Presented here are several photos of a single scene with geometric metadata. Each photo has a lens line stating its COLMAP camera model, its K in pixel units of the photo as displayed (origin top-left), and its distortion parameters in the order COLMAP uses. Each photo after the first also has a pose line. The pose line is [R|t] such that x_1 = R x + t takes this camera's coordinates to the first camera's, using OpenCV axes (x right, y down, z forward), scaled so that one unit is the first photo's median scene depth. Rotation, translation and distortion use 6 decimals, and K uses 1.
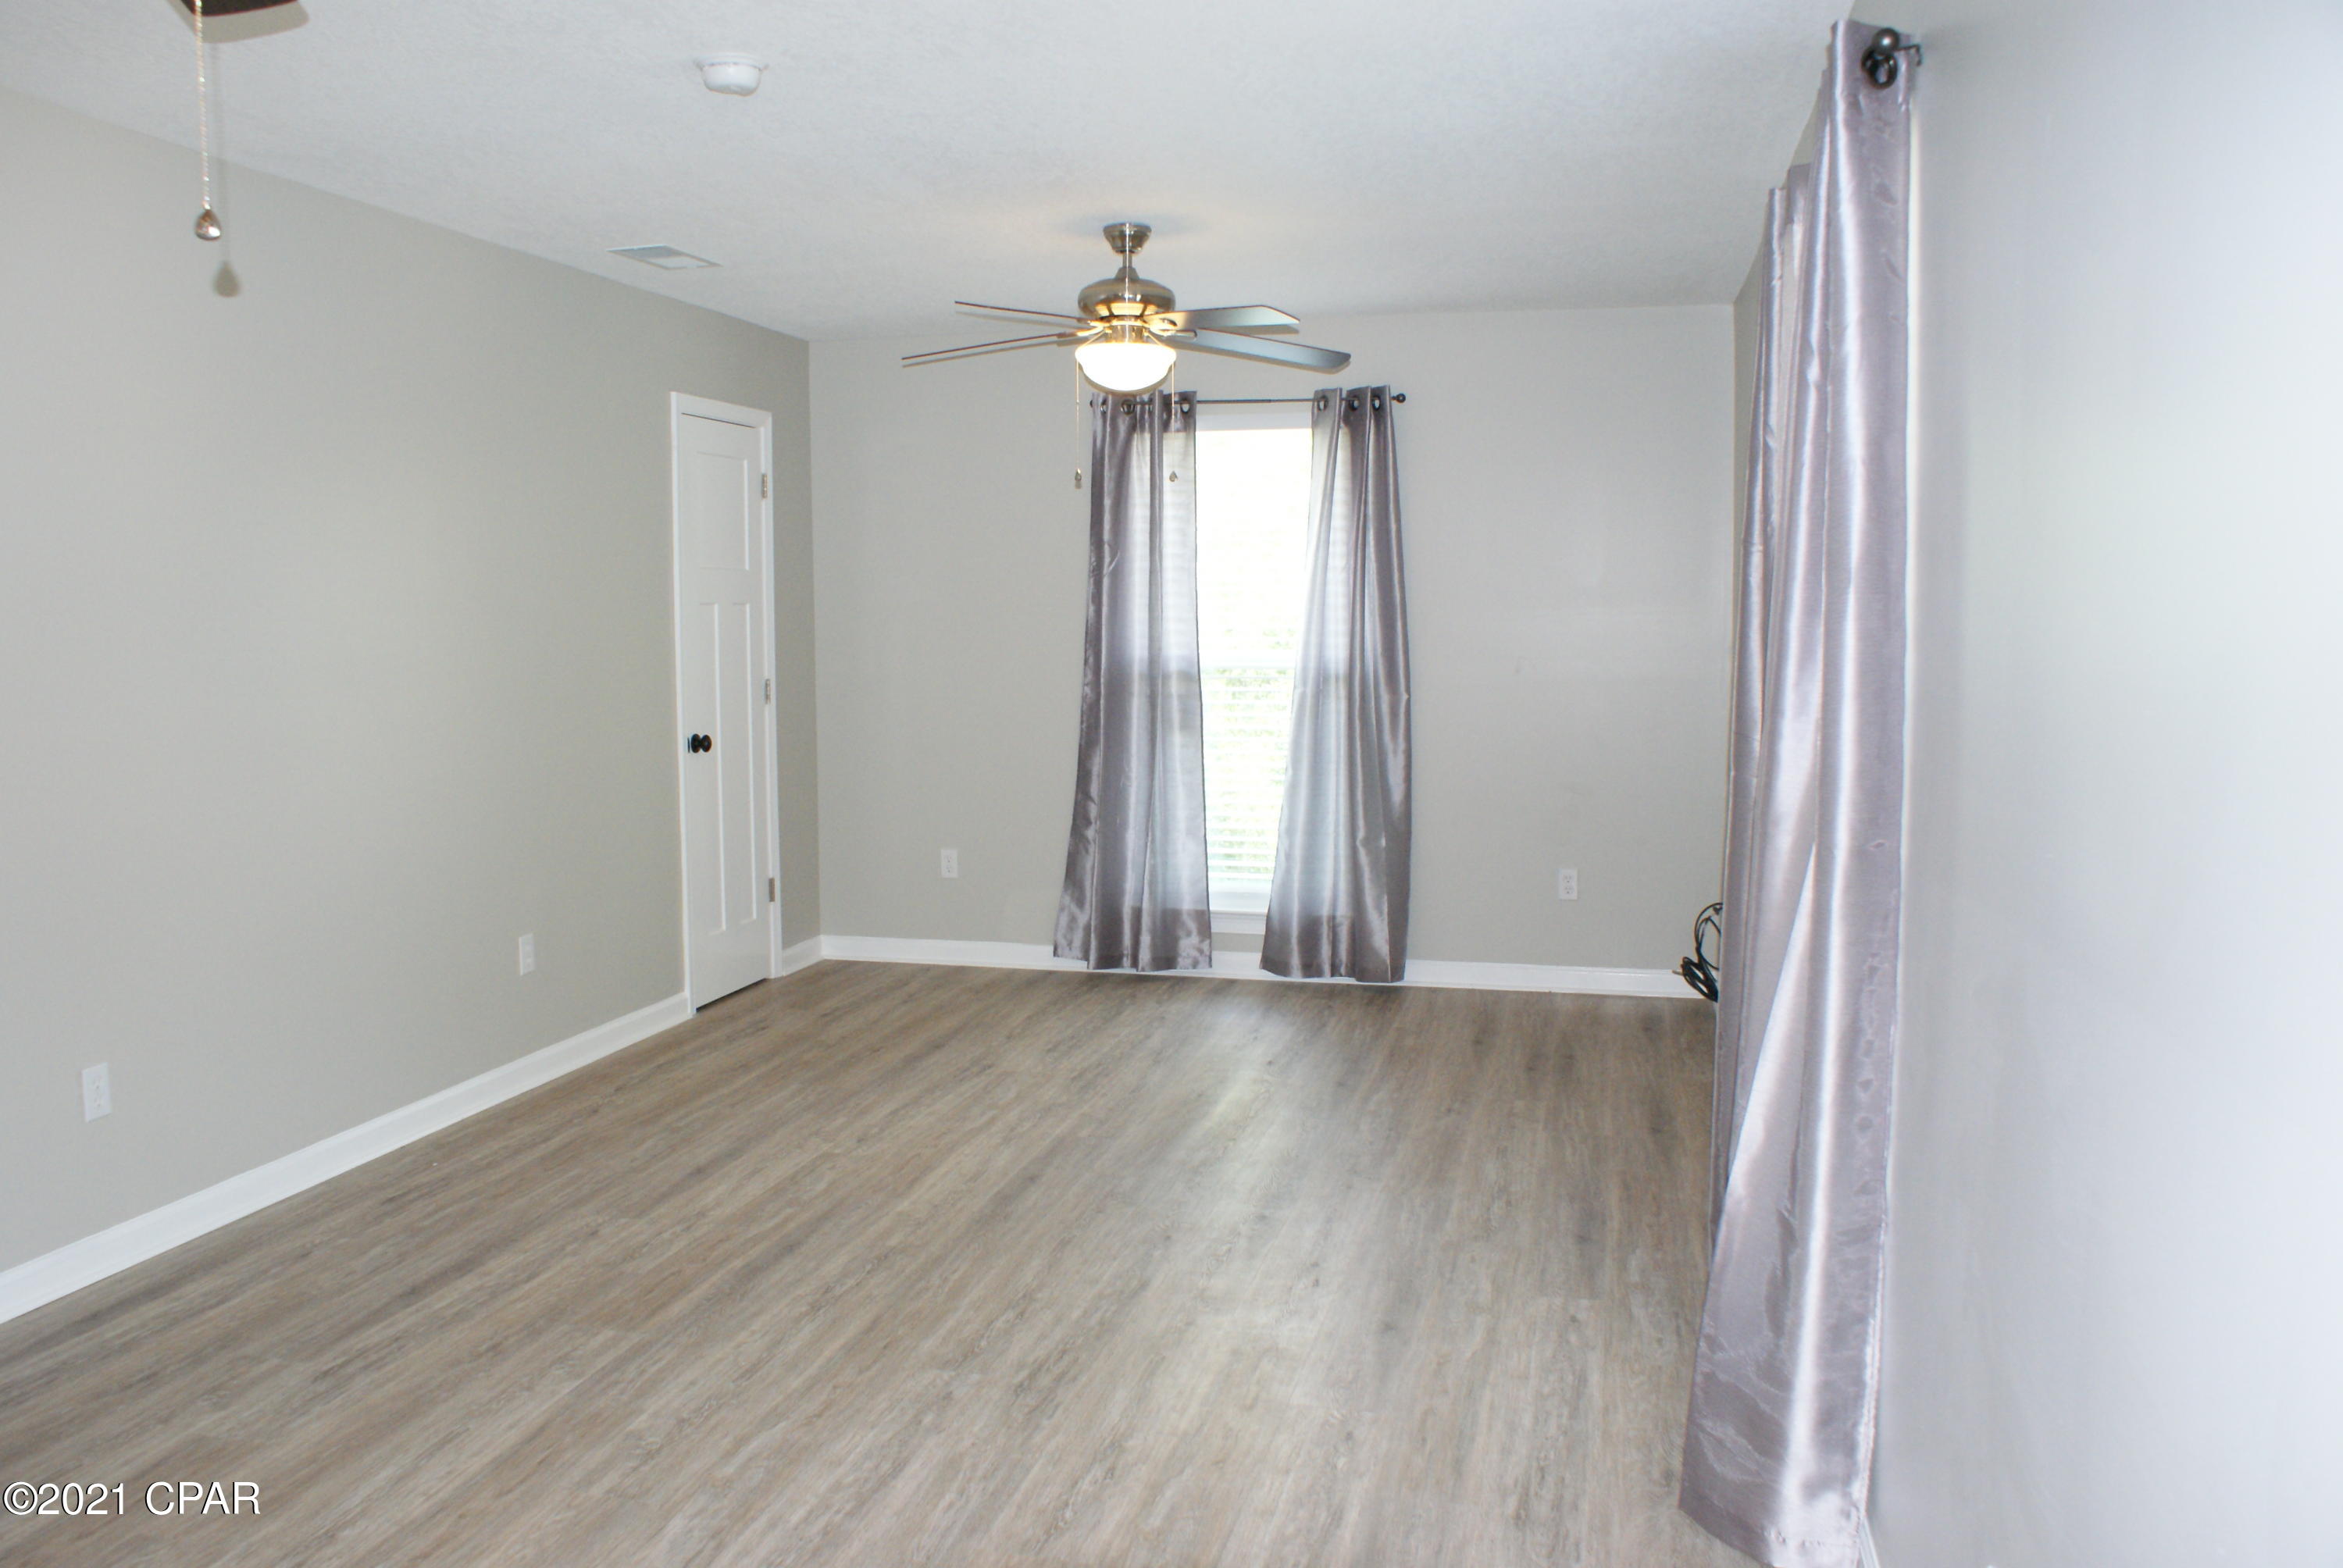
lens RADIAL K [[1890.3, 0, 1171.5], [0, 1890.3, 784.0], [0, 0, 1]] dist [-0.184056, 0.164036]
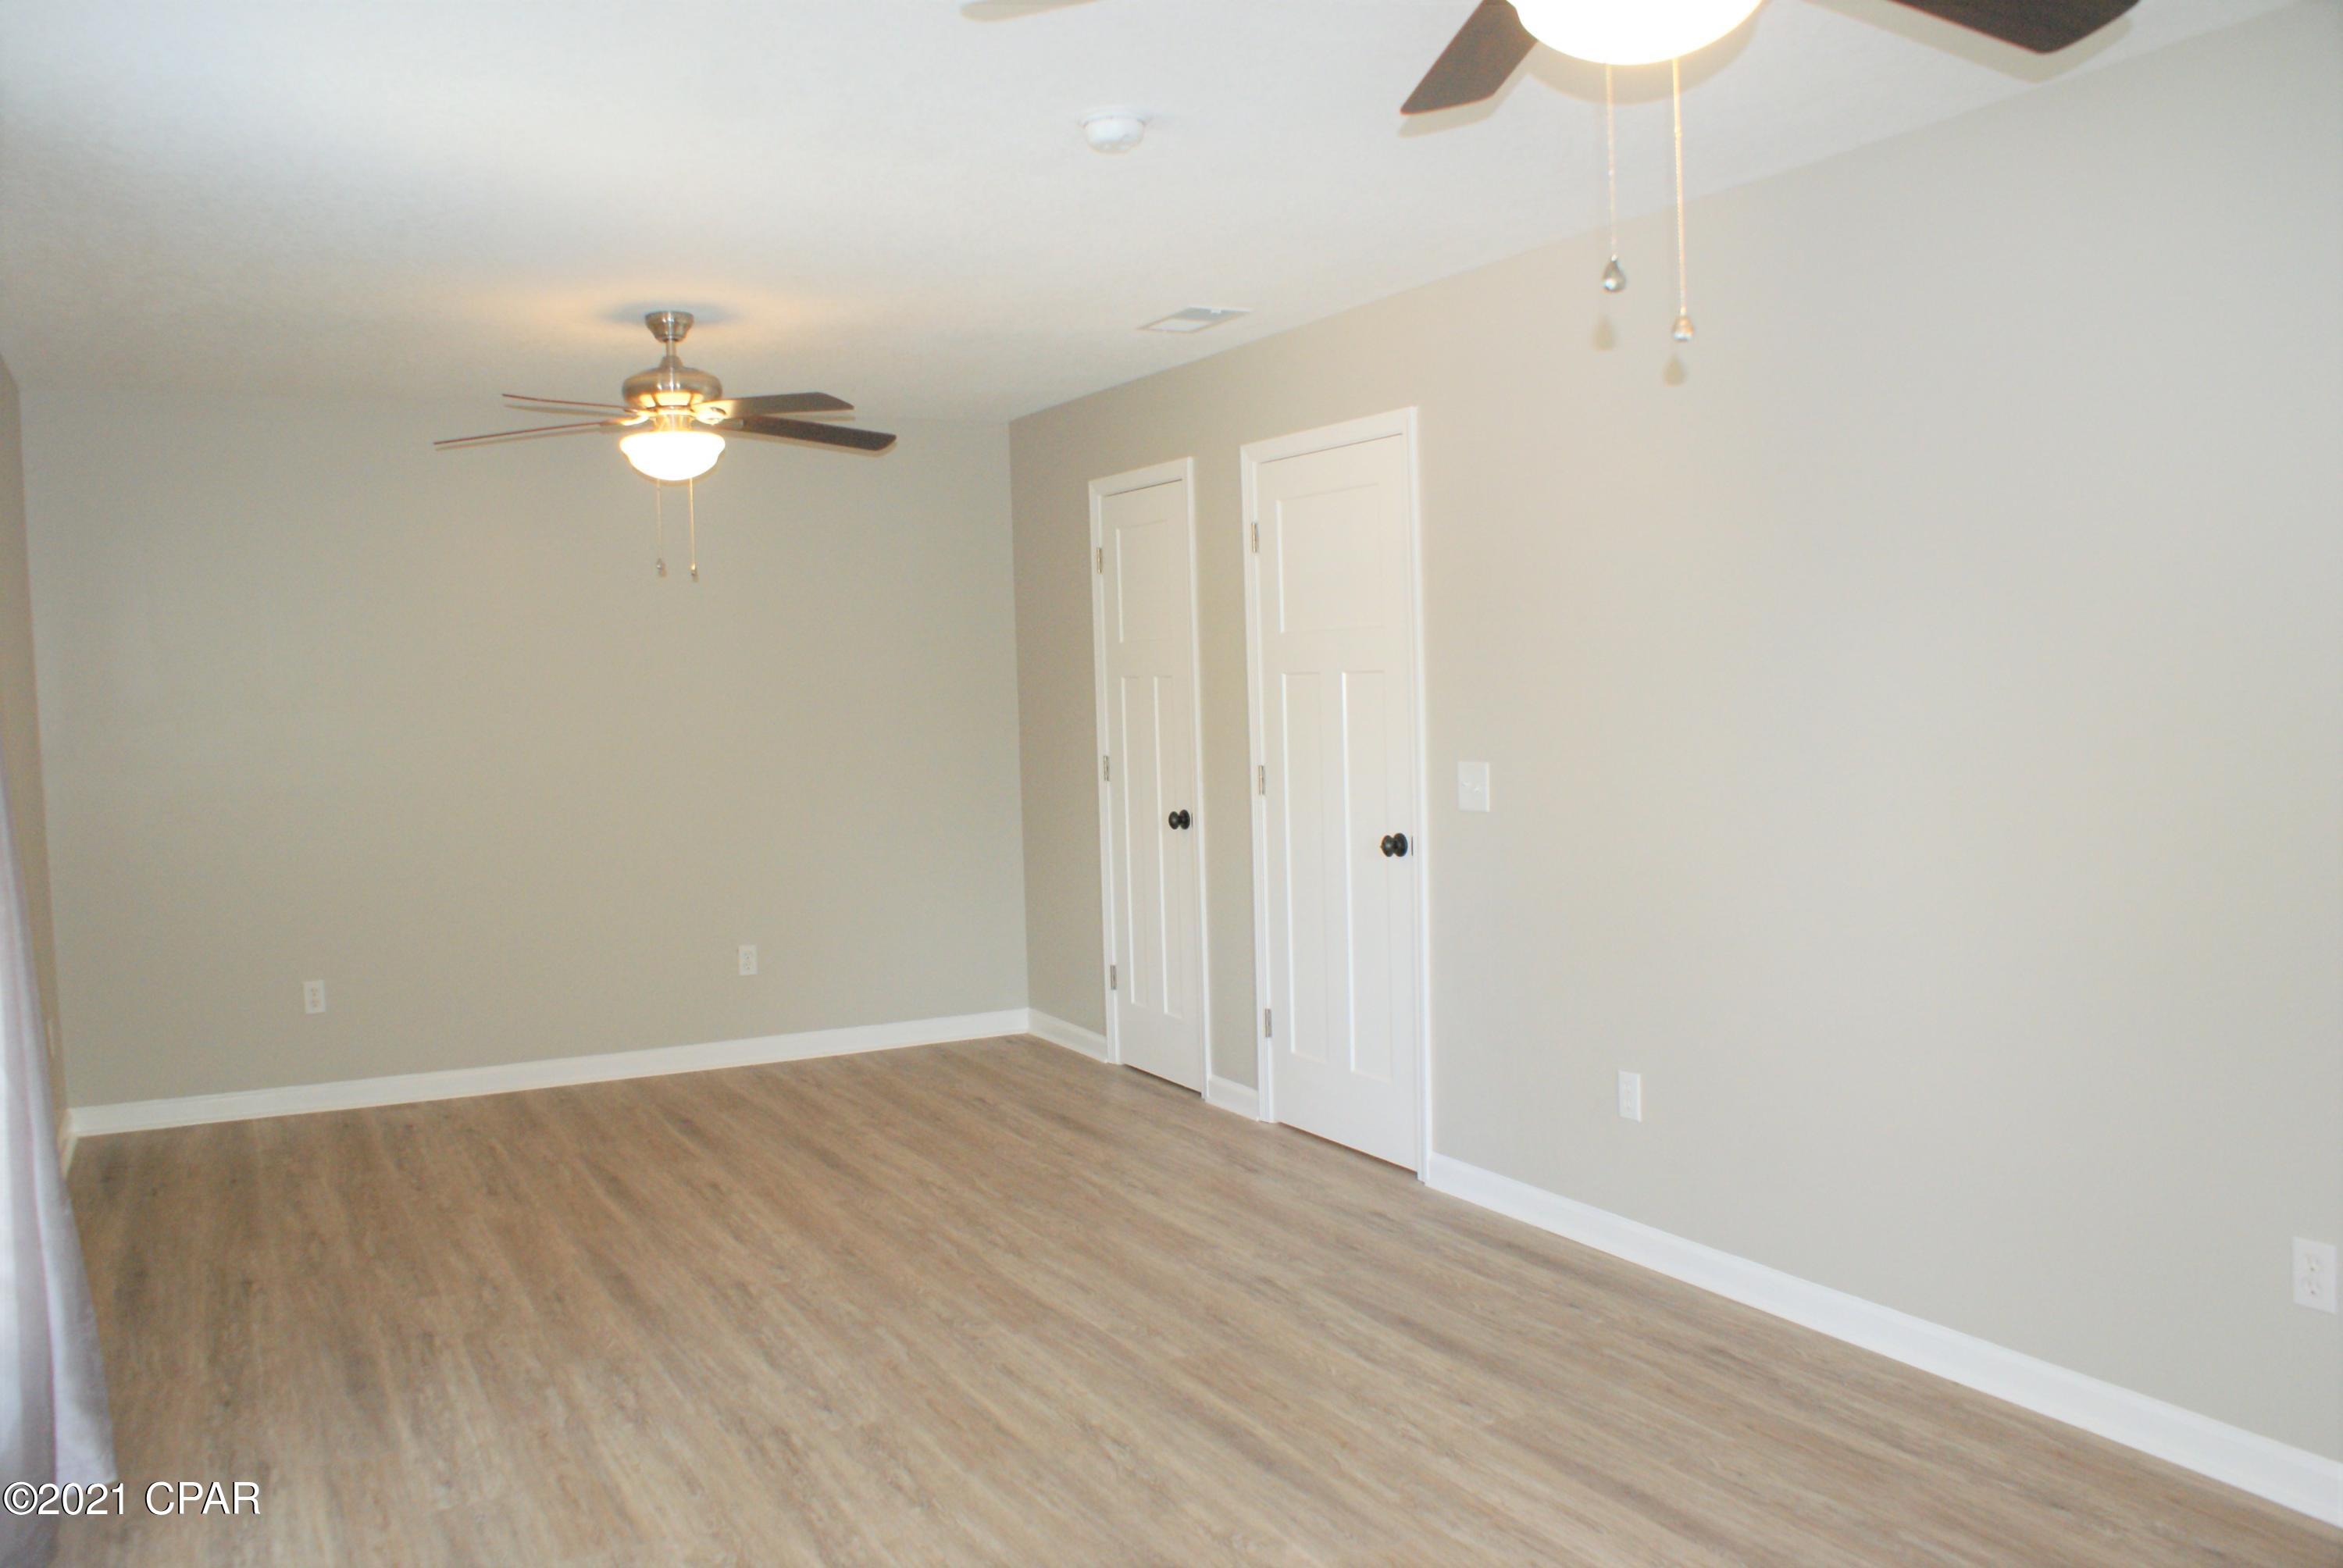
lens RADIAL K [[1890.3, 0, 1171.5], [0, 1890.3, 784.0], [0, 0, 1]] dist [-0.184056, 0.164036]
pose [[-0.745511, 0.060387, -0.663752, 0.375978], [-0.037155, 0.990573, 0.131853, -0.164935], [0.665456, 0.122960, -0.736239, 1.652163]]
